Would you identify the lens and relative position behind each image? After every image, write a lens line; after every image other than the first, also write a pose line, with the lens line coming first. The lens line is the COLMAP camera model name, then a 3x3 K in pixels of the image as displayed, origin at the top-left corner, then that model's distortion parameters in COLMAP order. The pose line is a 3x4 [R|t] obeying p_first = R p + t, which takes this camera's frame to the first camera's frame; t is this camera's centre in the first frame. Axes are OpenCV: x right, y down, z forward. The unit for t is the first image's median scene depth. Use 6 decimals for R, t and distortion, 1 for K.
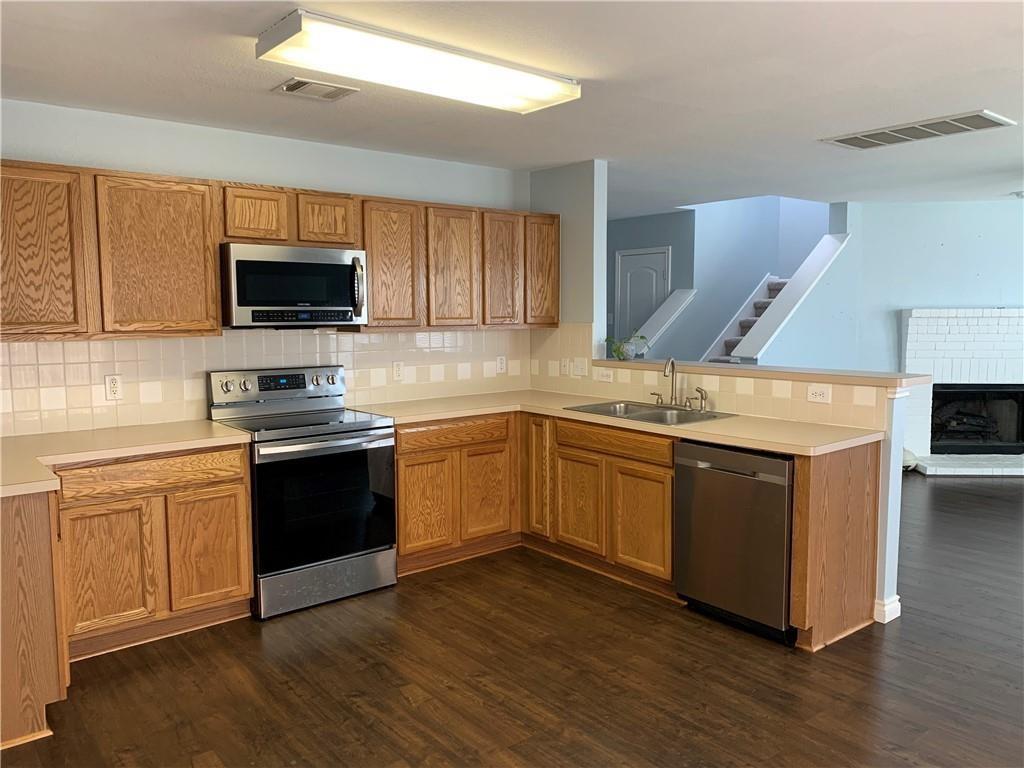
lens RADIAL K [[778.8, 0, 508.8], [0, 778.8, 381.7], [0, 0, 1]] dist [0.028138, -0.025381]
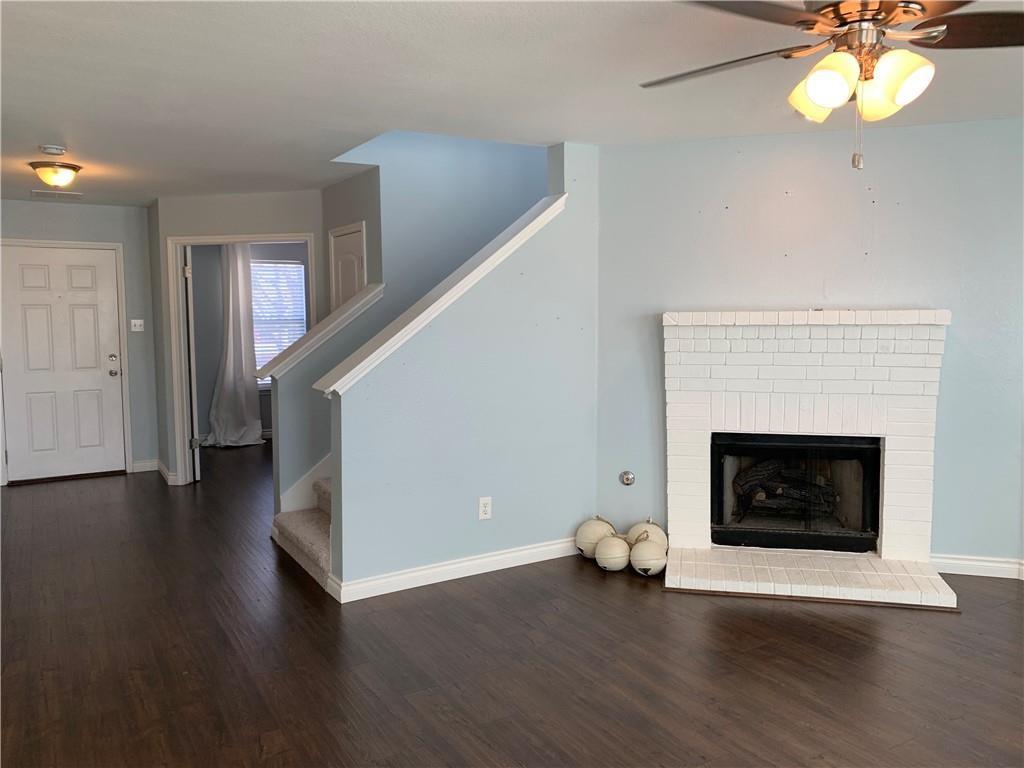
lens RADIAL K [[778.8, 0, 510.8], [0, 778.8, 376.5], [0, 0, 1]] dist [0.028138, -0.025381]
pose [[0.988616, 0.010278, -0.150107, 0.475563], [-0.010863, 0.999936, -0.003078, -0.038041], [0.150065, 0.004673, 0.988665, 0.366161]]
